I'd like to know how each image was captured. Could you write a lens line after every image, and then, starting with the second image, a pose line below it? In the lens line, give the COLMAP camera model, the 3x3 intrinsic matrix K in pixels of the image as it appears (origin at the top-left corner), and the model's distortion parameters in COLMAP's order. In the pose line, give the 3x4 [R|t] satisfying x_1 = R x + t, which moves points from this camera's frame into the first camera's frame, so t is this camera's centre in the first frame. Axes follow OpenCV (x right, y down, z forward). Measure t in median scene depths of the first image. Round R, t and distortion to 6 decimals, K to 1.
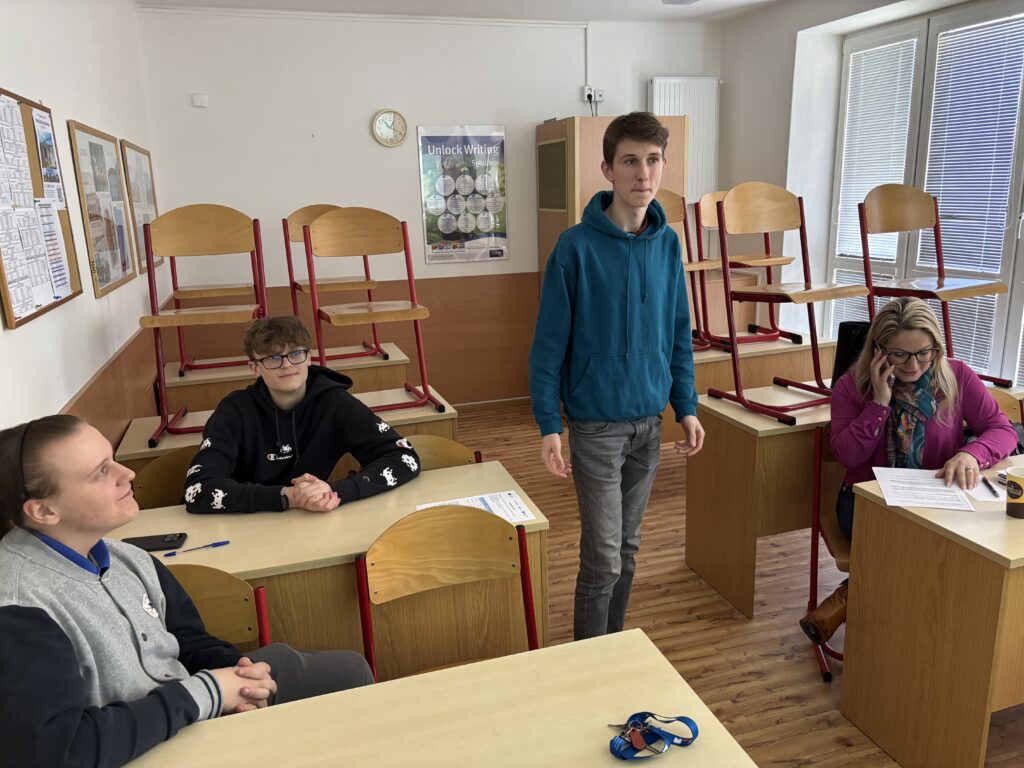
lens RADIAL K [[769.2, 0, 508.6], [0, 769.2, 385.5], [0, 0, 1]] dist [0.045114, -0.045619]
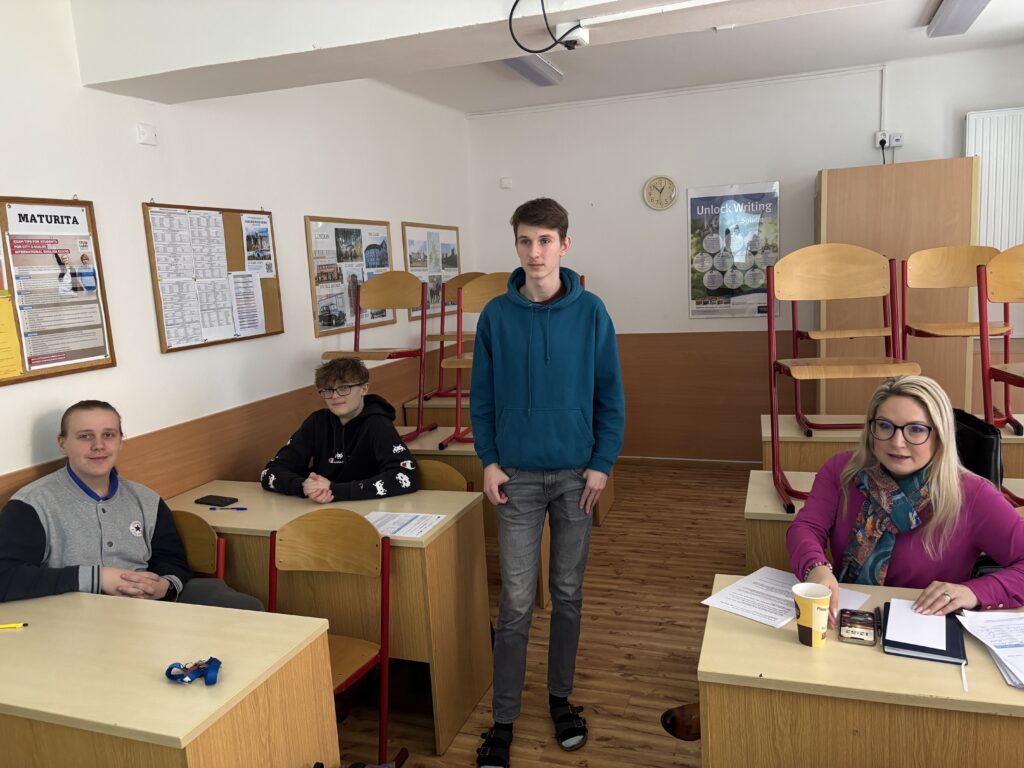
lens RADIAL K [[769.2, 0, 506.1], [0, 769.2, 378.0], [0, 0, 1]] dist [0.045114, -0.045619]
pose [[0.808480, 0.079414, -0.583141, 0.690080], [-0.118973, 0.992450, -0.029791, -0.044213], [0.576373, 0.093464, 0.811824, 0.070575]]
